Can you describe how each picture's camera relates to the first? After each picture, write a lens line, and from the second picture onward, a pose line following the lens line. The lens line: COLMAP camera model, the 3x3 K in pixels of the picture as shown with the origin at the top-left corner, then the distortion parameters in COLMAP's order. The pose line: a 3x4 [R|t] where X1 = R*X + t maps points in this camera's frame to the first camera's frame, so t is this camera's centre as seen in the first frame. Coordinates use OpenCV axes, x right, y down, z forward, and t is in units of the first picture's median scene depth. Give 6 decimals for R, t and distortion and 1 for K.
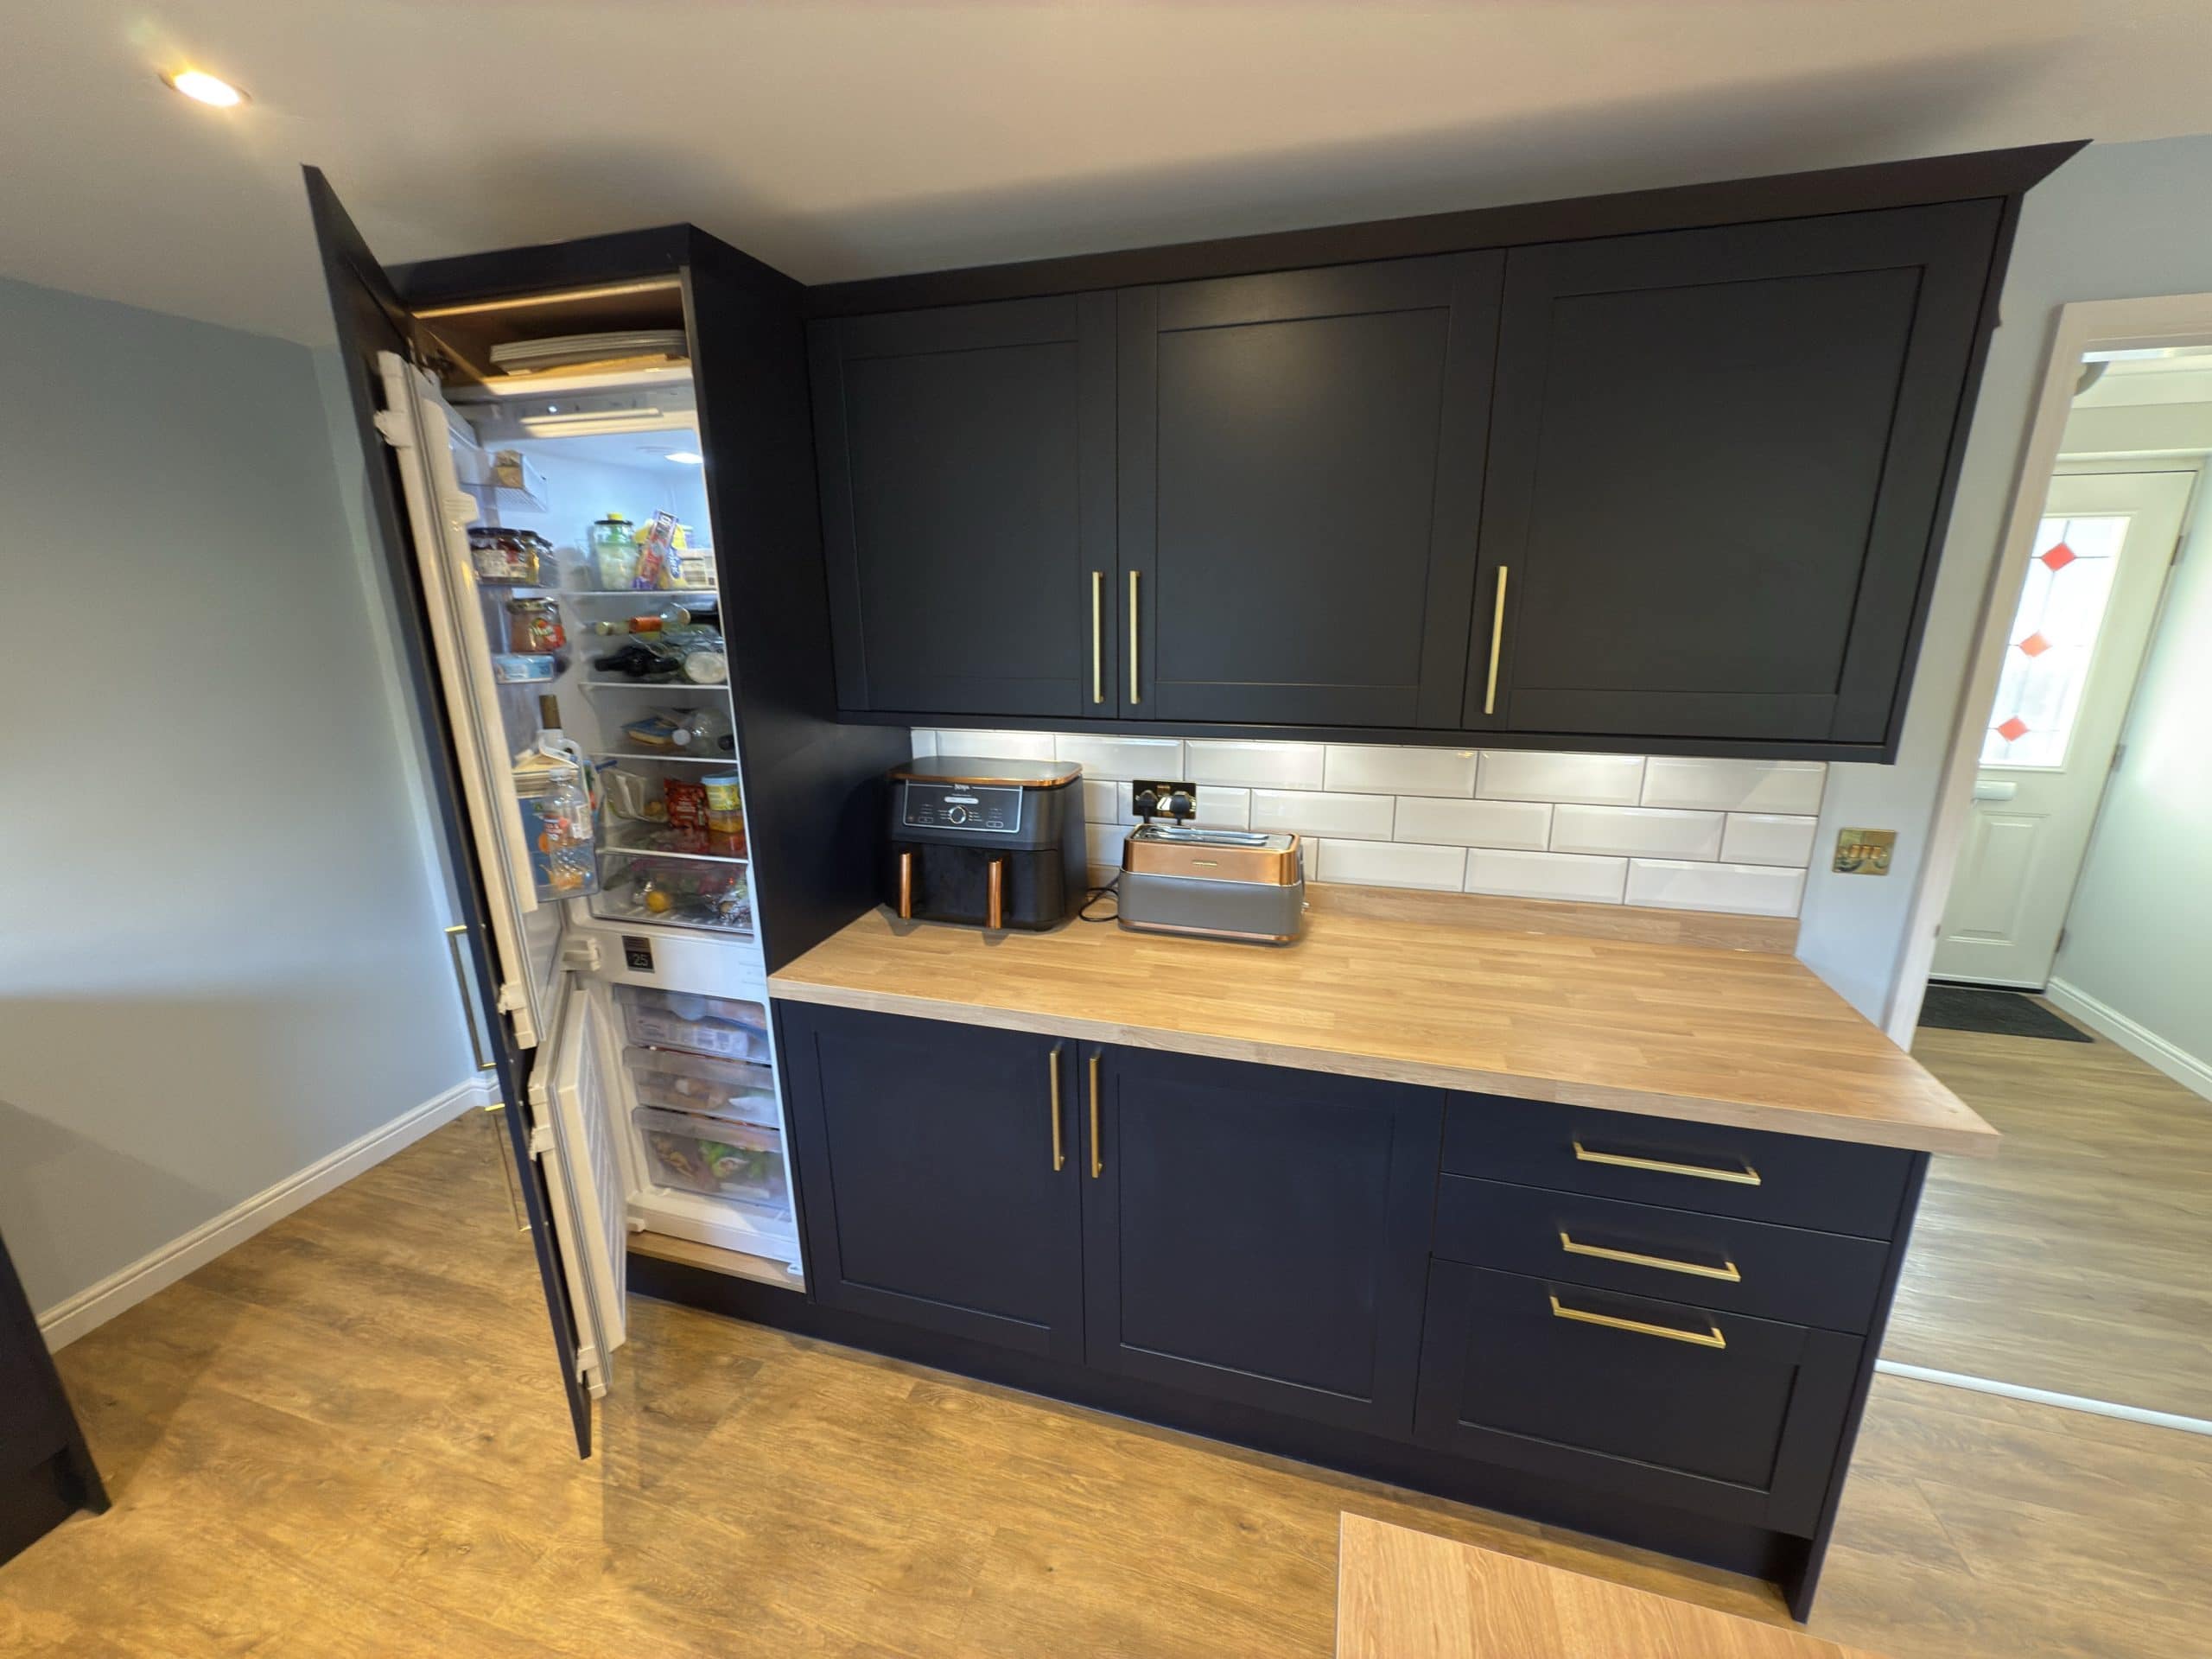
lens RADIAL K [[875.1, 0, 1111.0], [0, 875.1, 826.1], [0, 0, 1]] dist [0.001994, -0.000694]
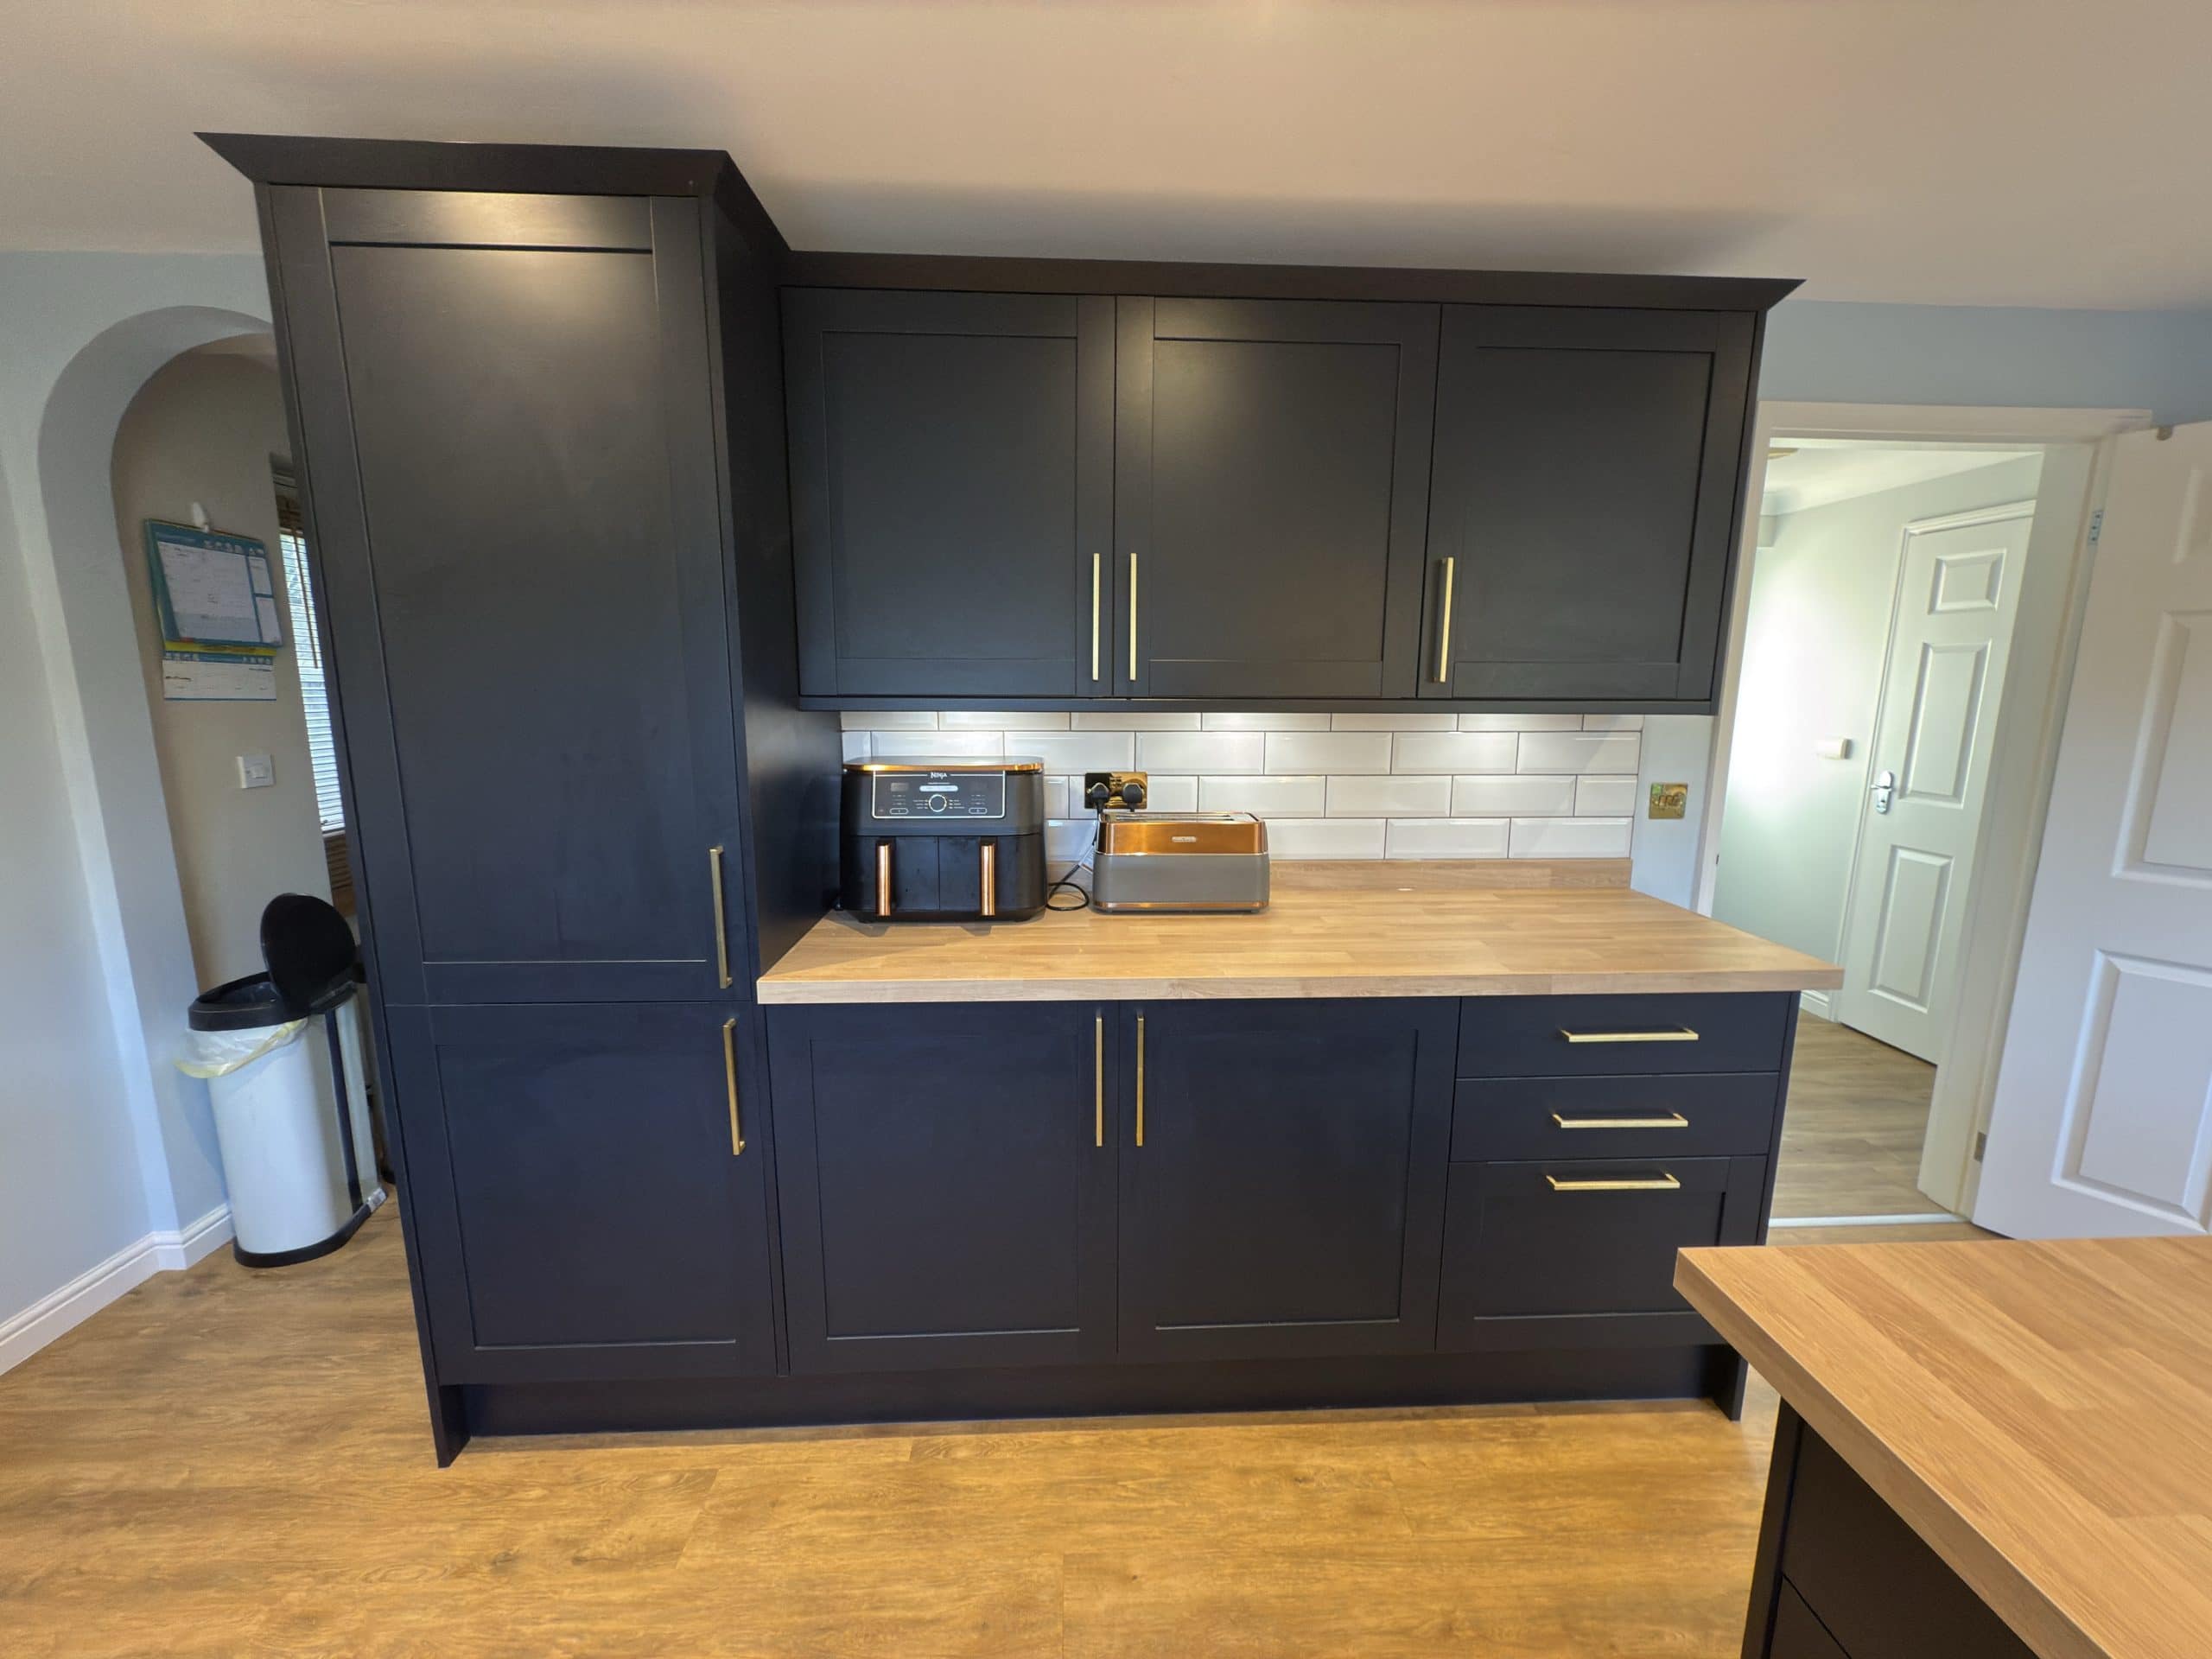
lens RADIAL K [[875.1, 0, 1112.8], [0, 875.1, 825.6], [0, 0, 1]] dist [0.001994, -0.000694]
pose [[0.947848, -0.040048, 0.316197, -0.310255], [0.070004, 0.994008, -0.083952, 0.110635], [-0.310940, 0.101708, 0.944972, 0.035336]]
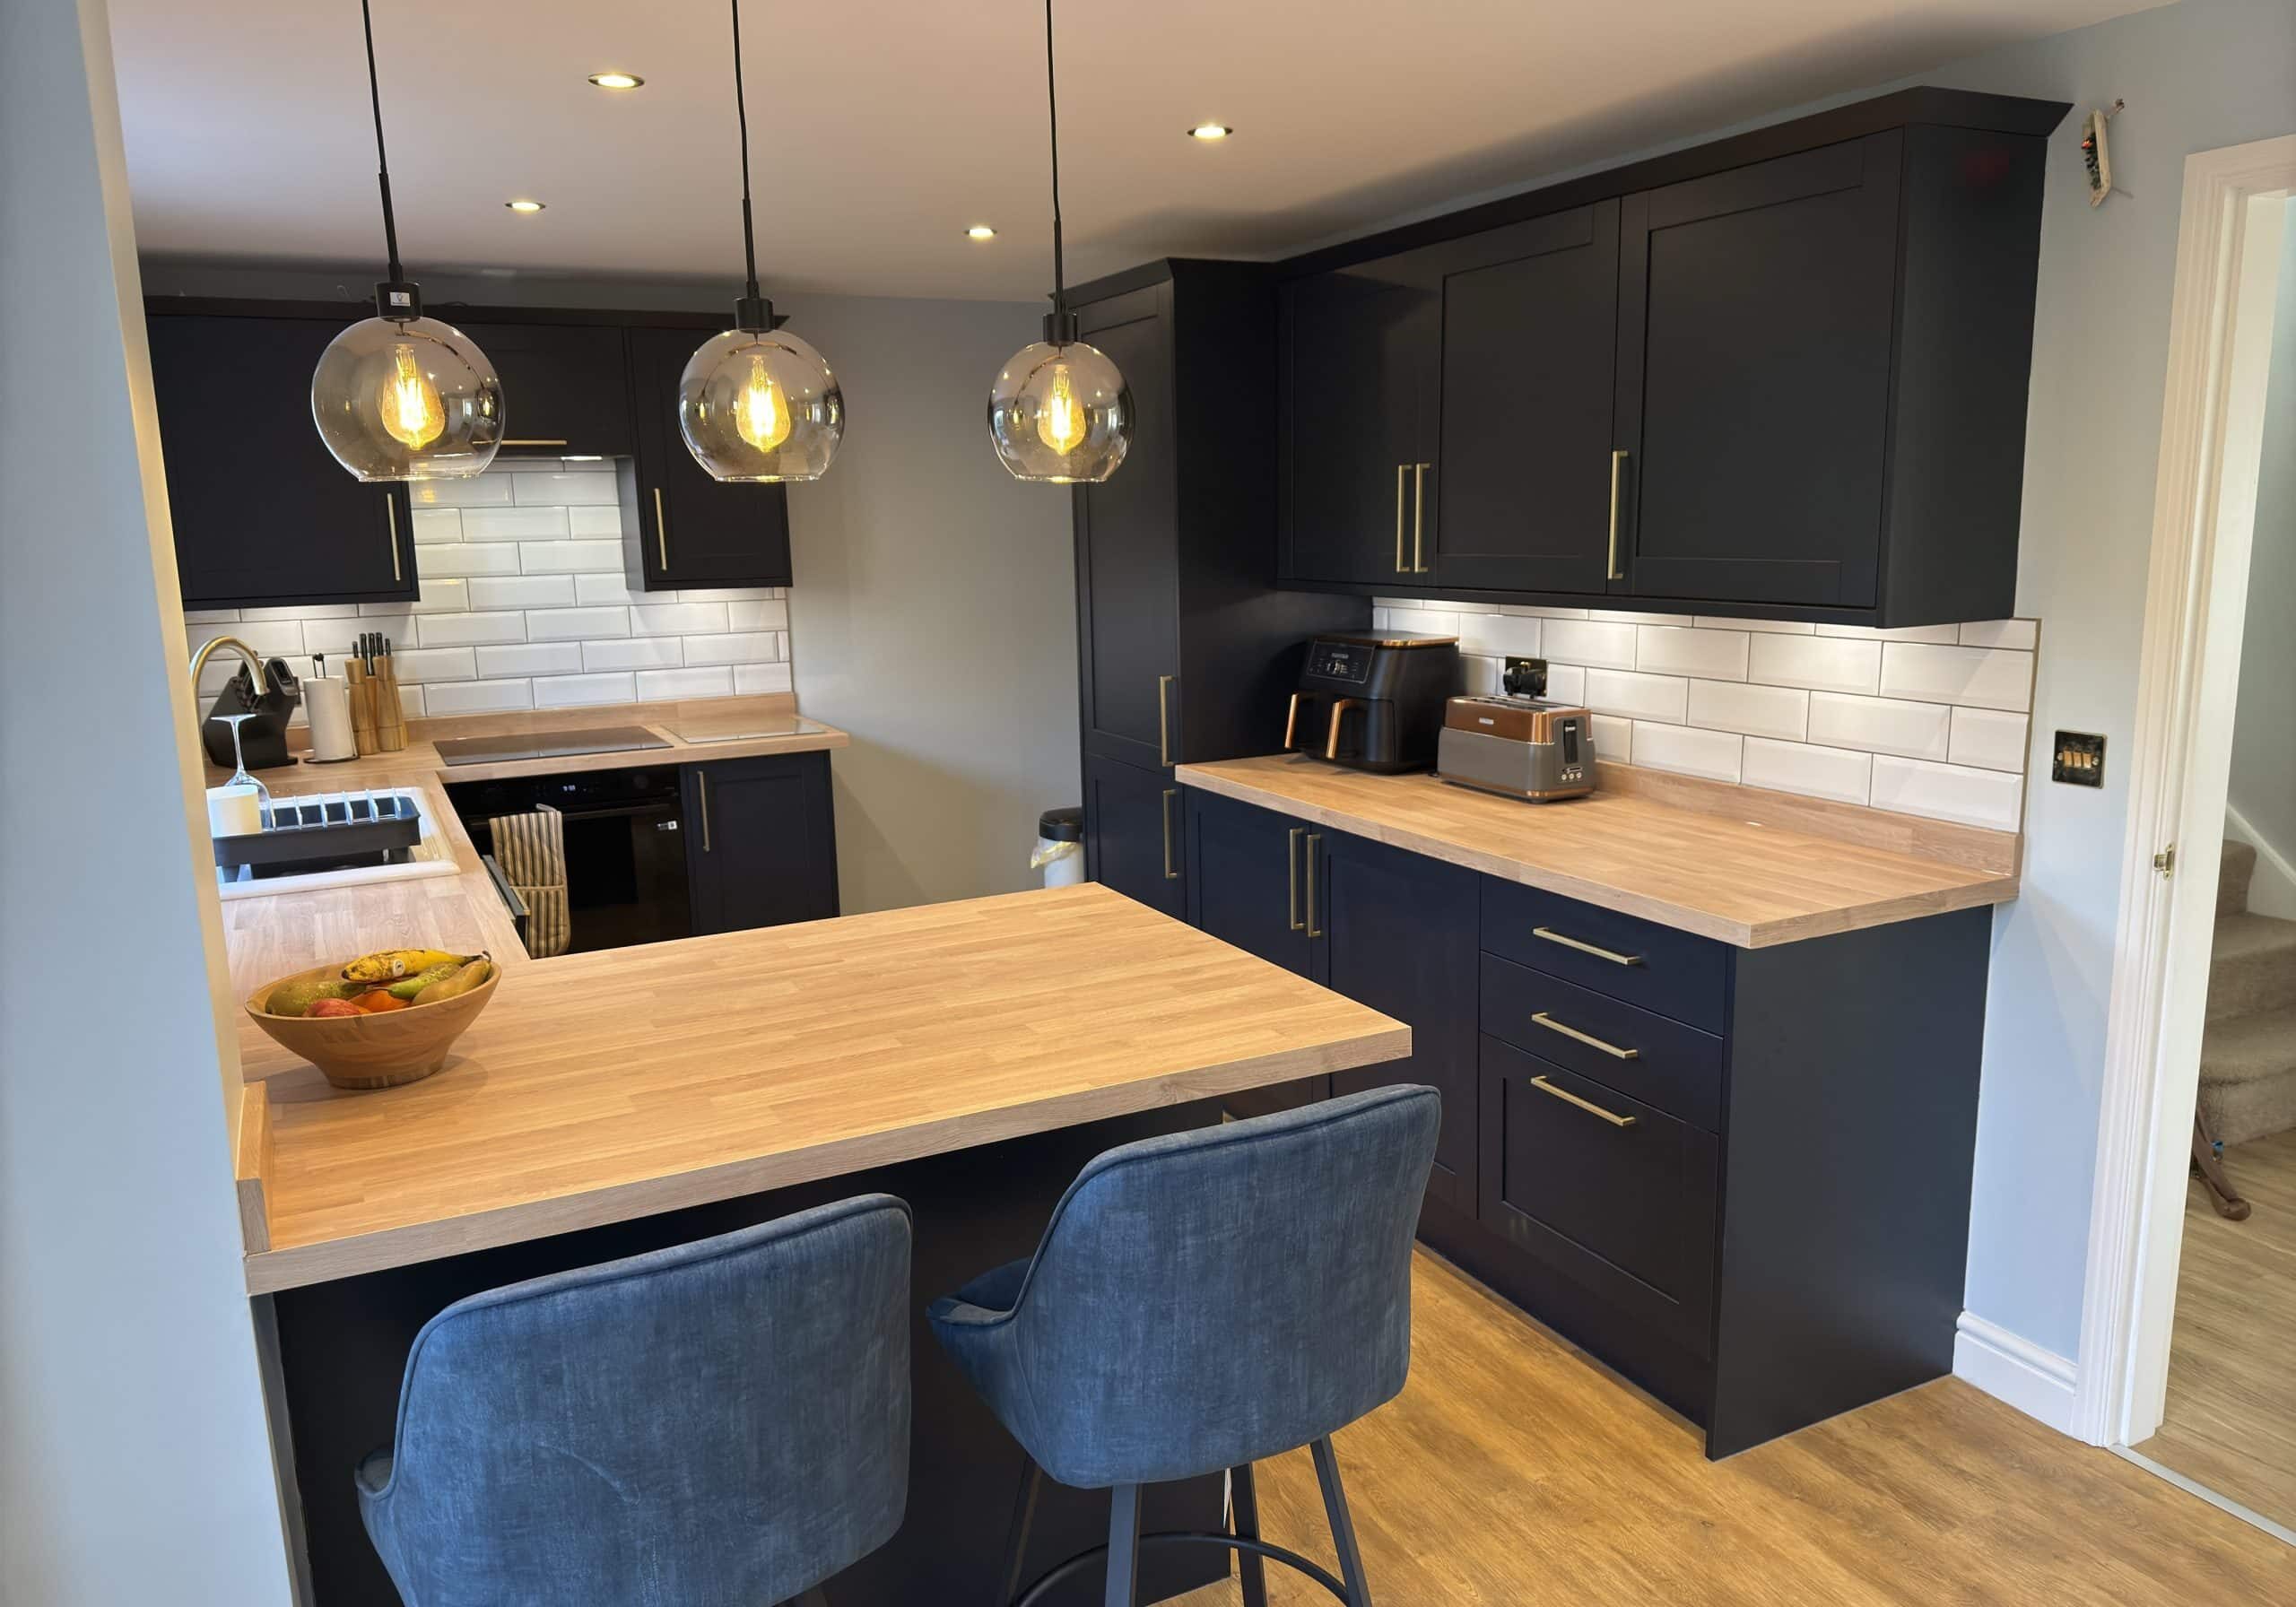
lens RADIAL K [[1606.9, 0, 1141.8], [0, 1606.9, 810.2], [0, 0, 1]] dist [0.051036, -0.057653]
pose [[0.678900, 0.128744, -0.722855, 1.323774], [-0.175611, 0.984405, 0.010395, 0.213792], [0.712920, 0.119884, 0.690922, -0.718601]]
